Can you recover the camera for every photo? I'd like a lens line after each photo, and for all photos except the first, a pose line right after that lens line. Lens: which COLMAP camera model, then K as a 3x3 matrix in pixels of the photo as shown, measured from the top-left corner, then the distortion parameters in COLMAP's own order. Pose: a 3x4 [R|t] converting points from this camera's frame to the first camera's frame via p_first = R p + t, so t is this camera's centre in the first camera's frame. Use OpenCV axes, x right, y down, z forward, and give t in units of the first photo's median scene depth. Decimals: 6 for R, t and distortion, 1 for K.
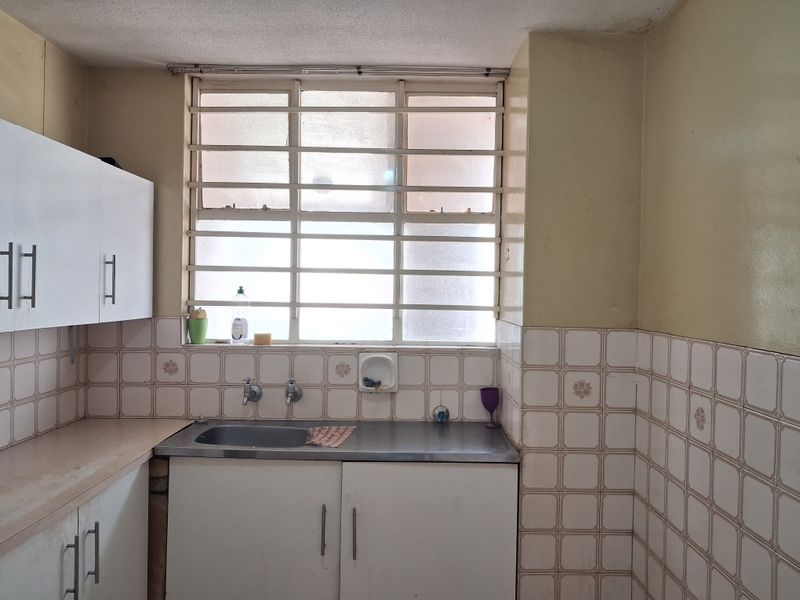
lens RADIAL K [[629.8, 0, 403.8], [0, 629.8, 295.5], [0, 0, 1]] dist [0.013991, -0.039488]
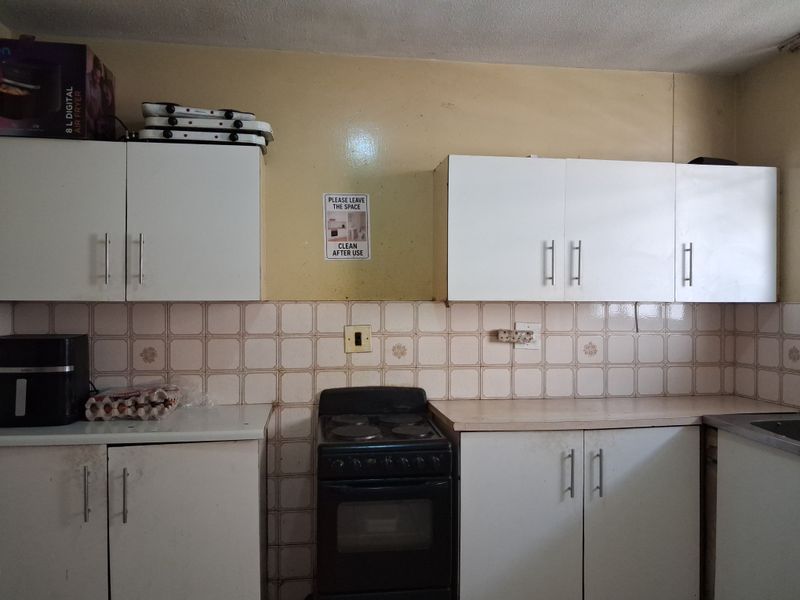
lens RADIAL K [[629.8, 0, 407.0], [0, 629.8, 305.3], [0, 0, 1]] dist [0.013991, -0.039488]
pose [[0.154816, -0.008472, -0.987907, 0.509576], [-0.007041, 0.999928, -0.009678, 0.054844], [0.987918, 0.008454, 0.154745, 0.275786]]
